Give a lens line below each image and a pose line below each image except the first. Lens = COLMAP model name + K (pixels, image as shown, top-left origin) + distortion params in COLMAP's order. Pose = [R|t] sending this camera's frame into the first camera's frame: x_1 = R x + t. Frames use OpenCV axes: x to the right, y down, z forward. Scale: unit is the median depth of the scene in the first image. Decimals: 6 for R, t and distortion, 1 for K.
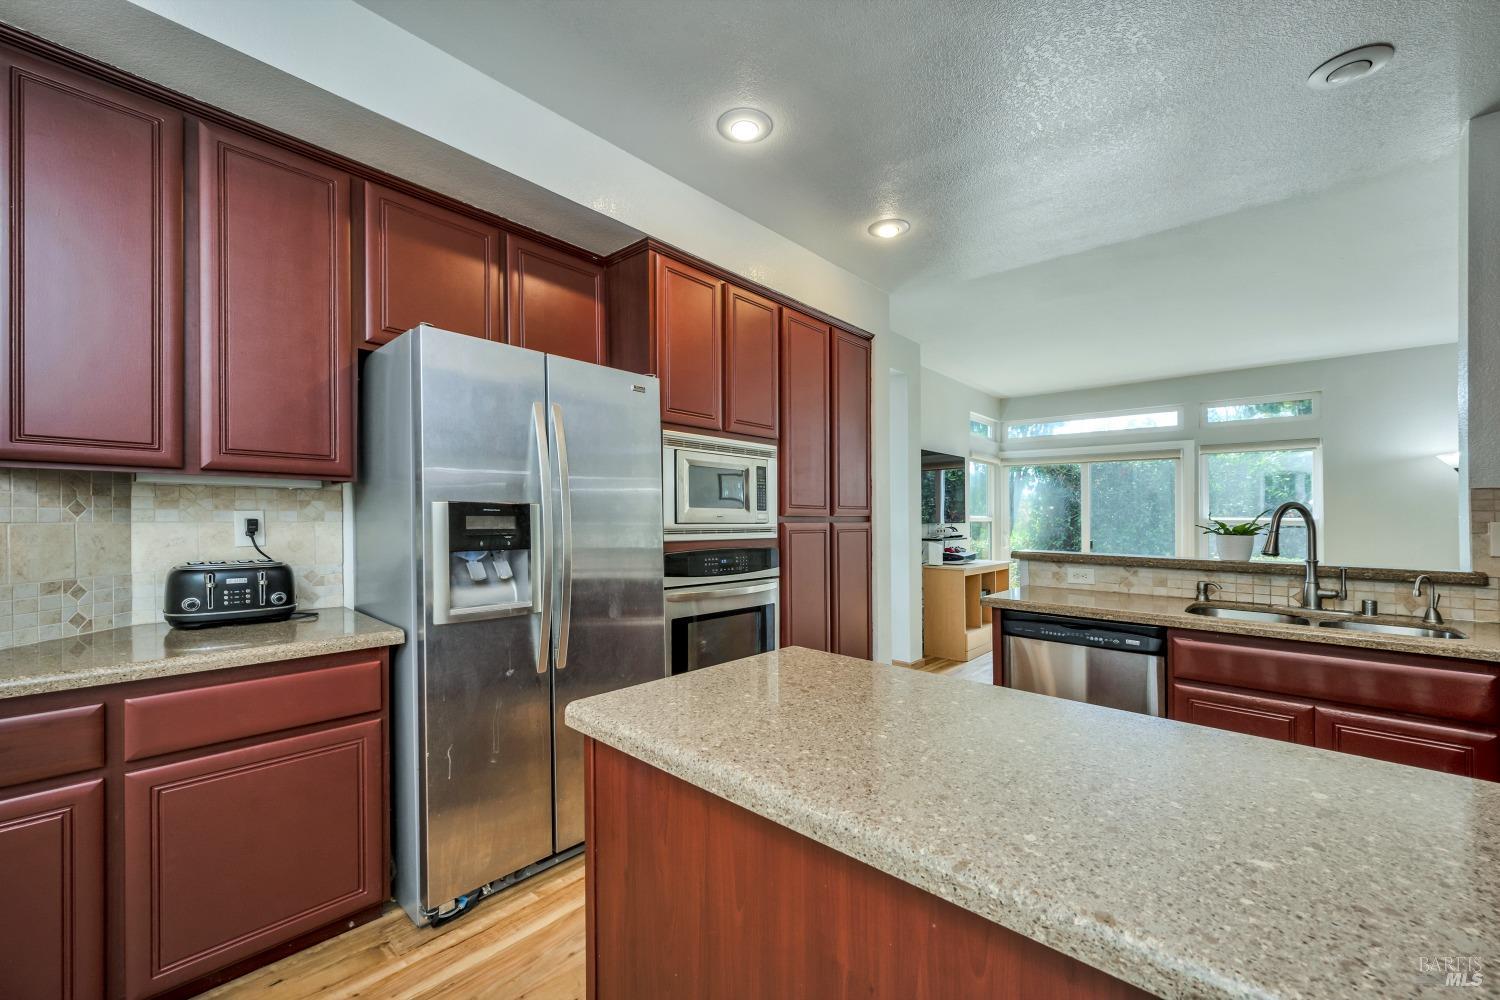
lens RADIAL K [[599.3, 0, 748.7], [0, 599.3, 528.6], [0, 0, 1]] dist [0.000508, 0.000075]
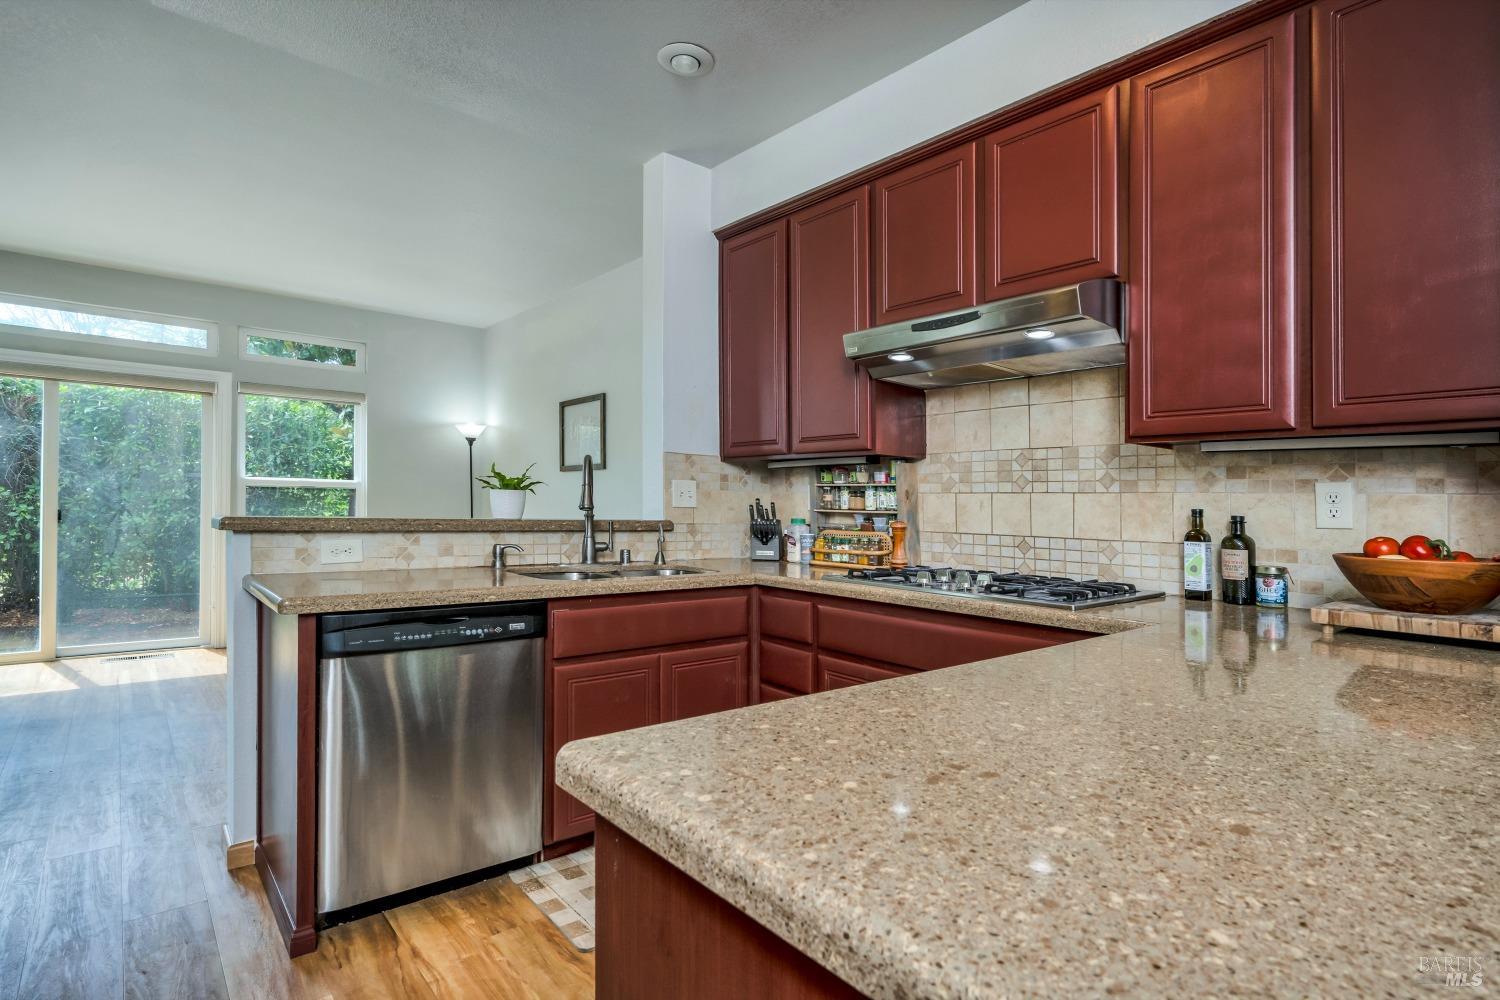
lens RADIAL K [[755.1, 0, 750.0], [0, 755.1, 500.0], [0, 0, 1]] dist [-0.002277, -0.000185]
pose [[0.136463, 0.000718, 0.990645, -0.263848], [-0.000353, 1.000000, -0.000676, 0.029536], [-0.990645, -0.000257, 0.136463, 0.566599]]
